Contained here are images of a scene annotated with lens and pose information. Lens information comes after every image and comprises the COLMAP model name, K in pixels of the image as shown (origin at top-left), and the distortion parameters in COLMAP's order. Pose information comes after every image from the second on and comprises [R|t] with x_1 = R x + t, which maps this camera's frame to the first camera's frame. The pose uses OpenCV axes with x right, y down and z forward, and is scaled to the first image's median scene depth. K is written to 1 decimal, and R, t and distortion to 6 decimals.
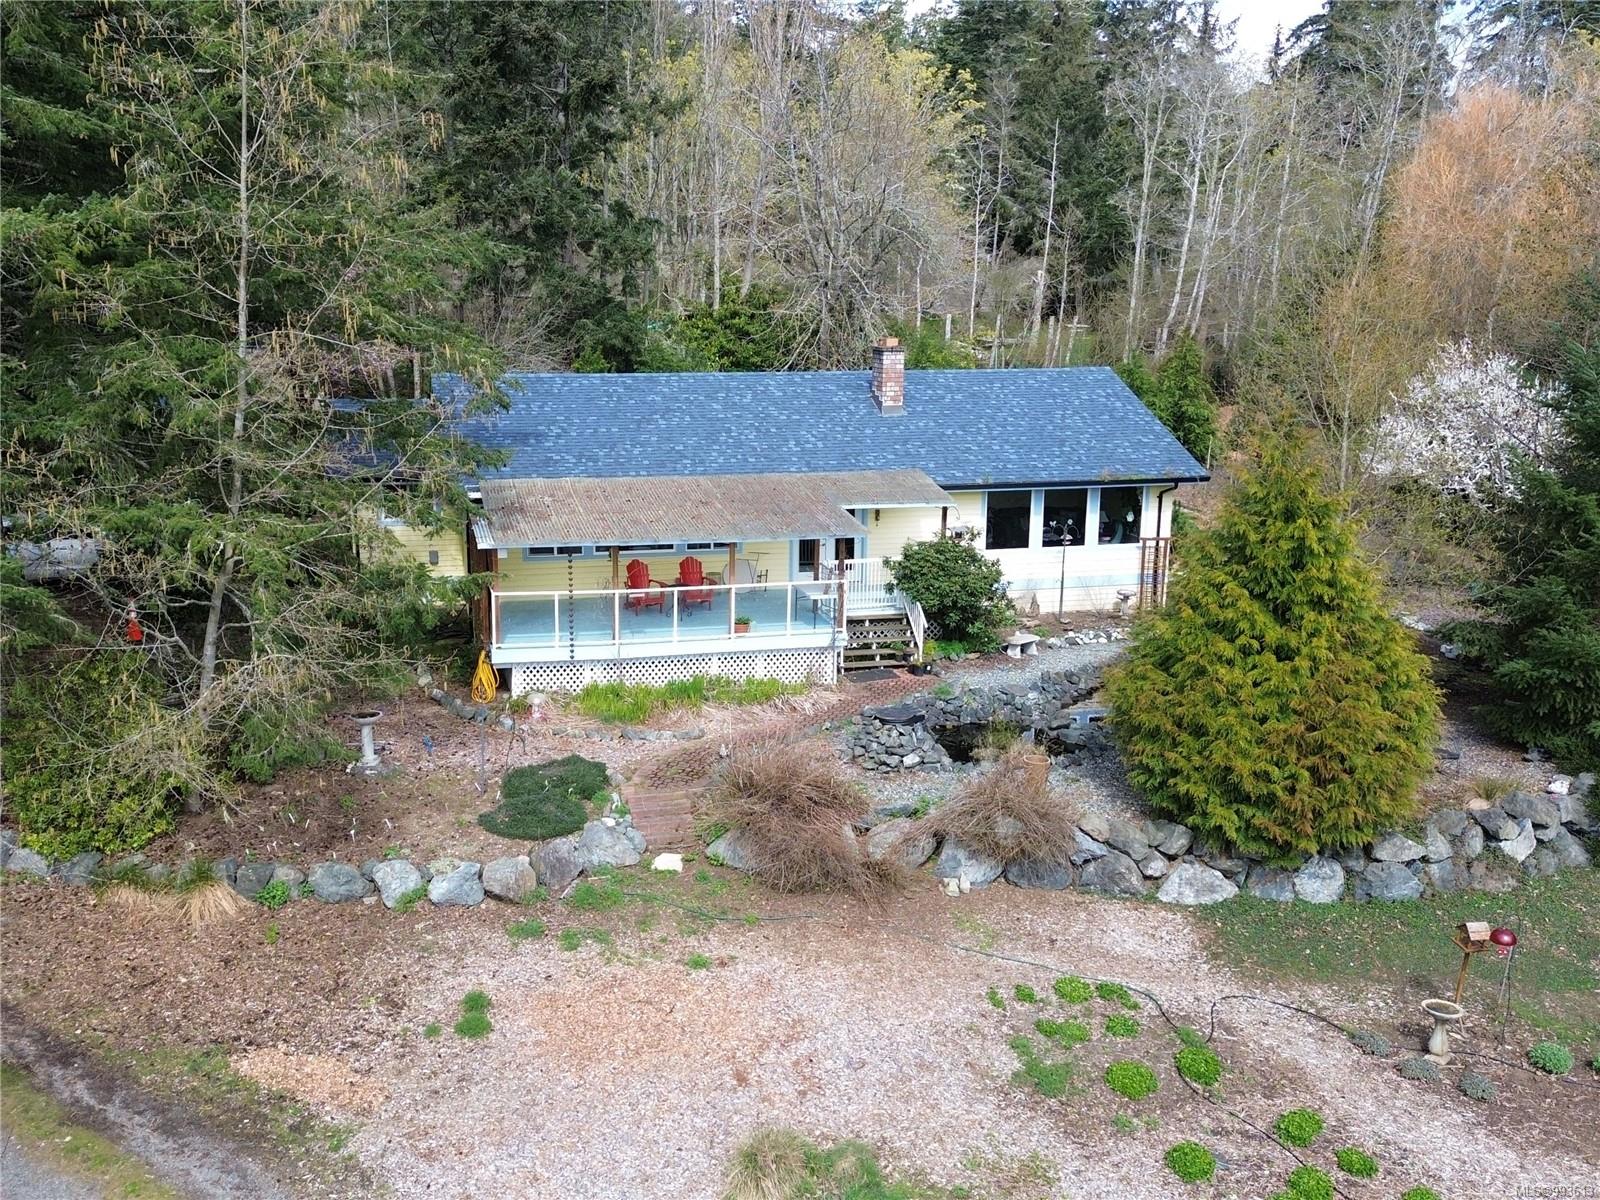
lens RADIAL K [[1489.4, 0, 796.0], [0, 1489.4, 560.1], [0, 0, 1]] dist [0.127935, -0.218545]
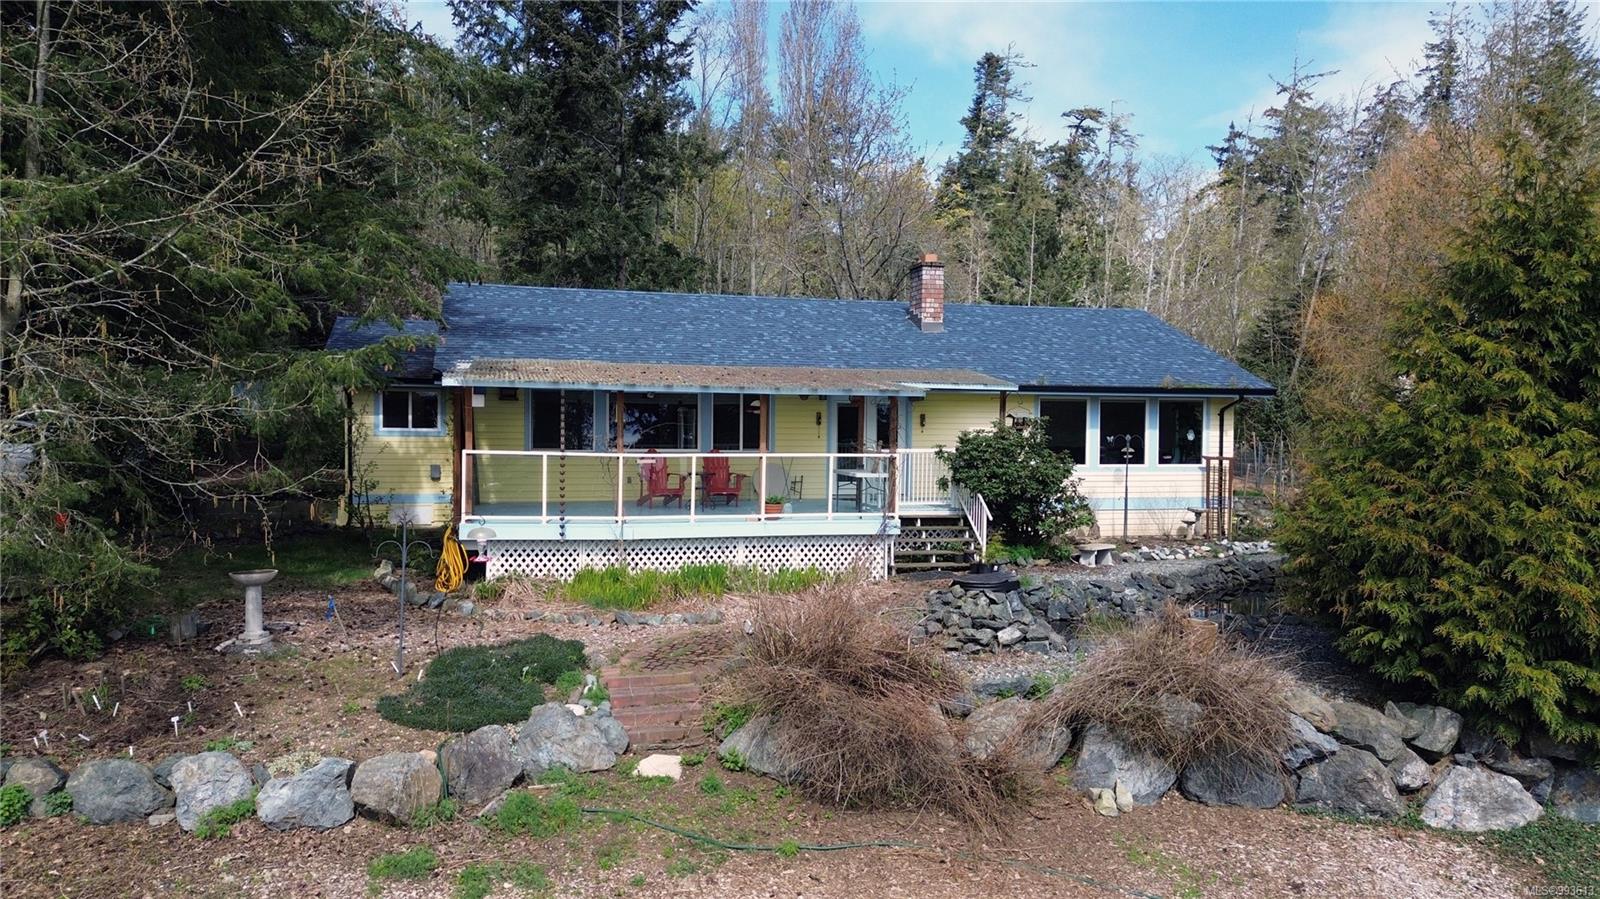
lens RADIAL K [[1134.5, 0, 818.8], [0, 1134.5, 422.3], [0, 0, 1]] dist [0.060065, -0.052641]
pose [[0.999990, -0.000910, 0.004414, -0.017671], [0.001673, 0.984406, -0.175905, 0.136411], [-0.004185, 0.175910, 0.984397, 0.466956]]
